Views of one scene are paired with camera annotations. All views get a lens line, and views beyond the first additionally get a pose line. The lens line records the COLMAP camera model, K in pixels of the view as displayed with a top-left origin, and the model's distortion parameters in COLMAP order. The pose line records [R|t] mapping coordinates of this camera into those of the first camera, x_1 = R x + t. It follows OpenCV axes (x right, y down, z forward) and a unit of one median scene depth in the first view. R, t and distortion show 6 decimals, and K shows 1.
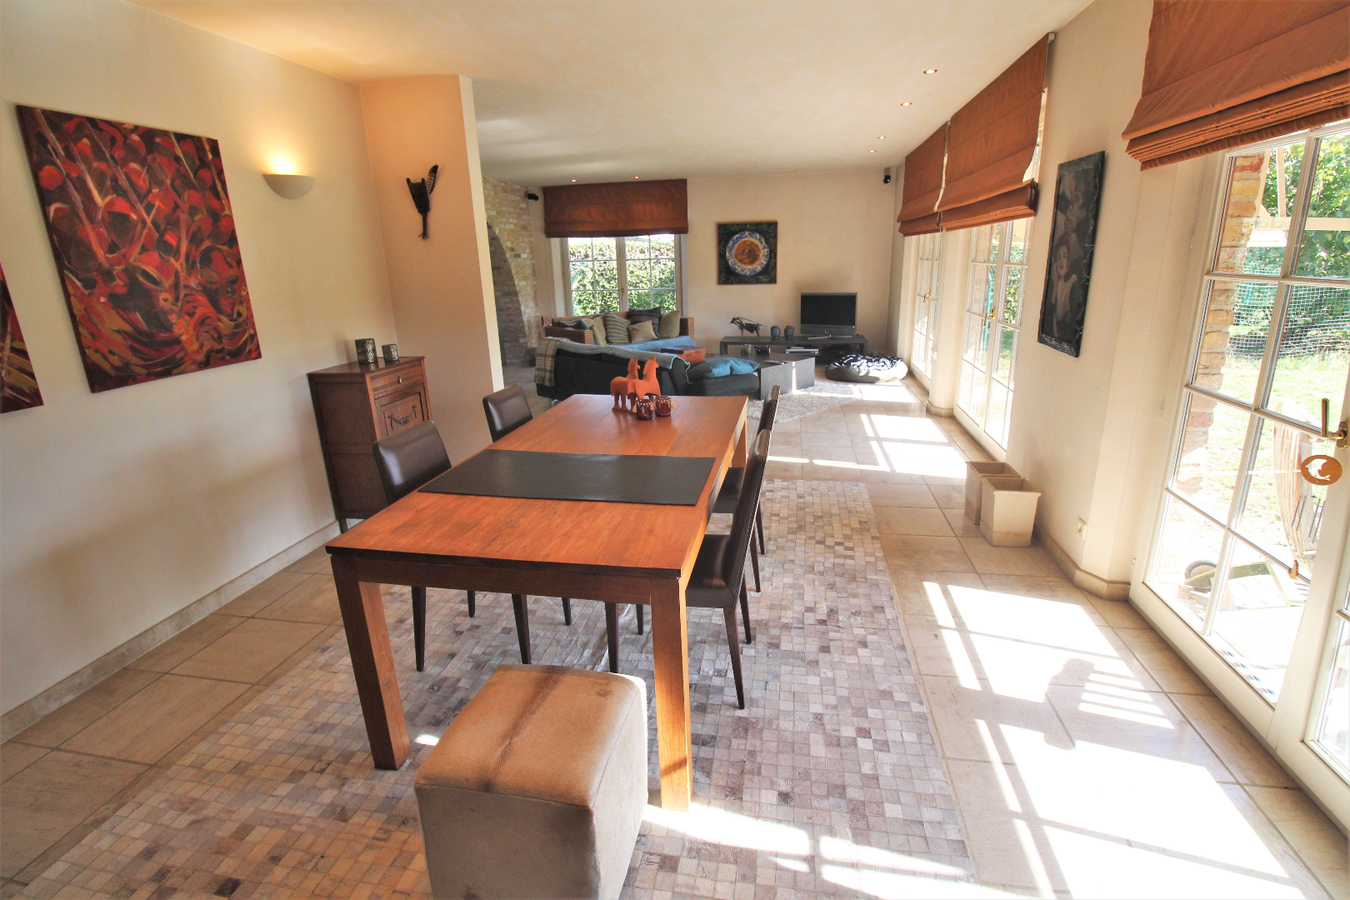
lens RADIAL K [[633.4, 0, 675.7], [0, 633.4, 447.0], [0, 0, 1]] dist [-0.016253, -0.004405]
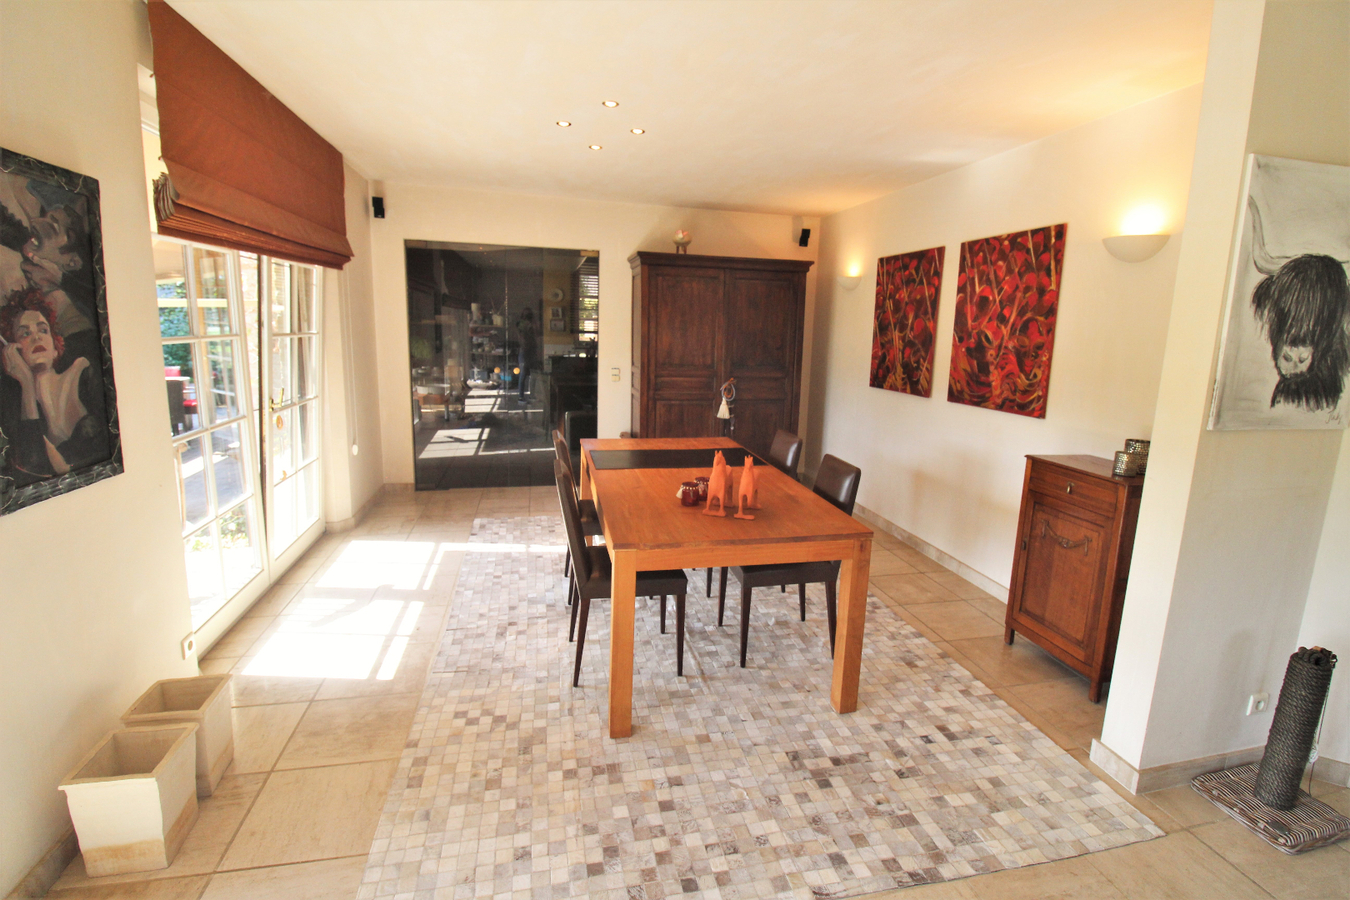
lens RADIAL K [[633.4, 0, 677.3], [0, 633.4, 442.0], [0, 0, 1]] dist [-0.016253, -0.004405]
pose [[-0.923426, 0.070599, -0.377227, 0.370665], [-0.113559, 0.888652, 0.444299, -0.596873], [0.366591, 0.453114, -0.812588, 1.934945]]
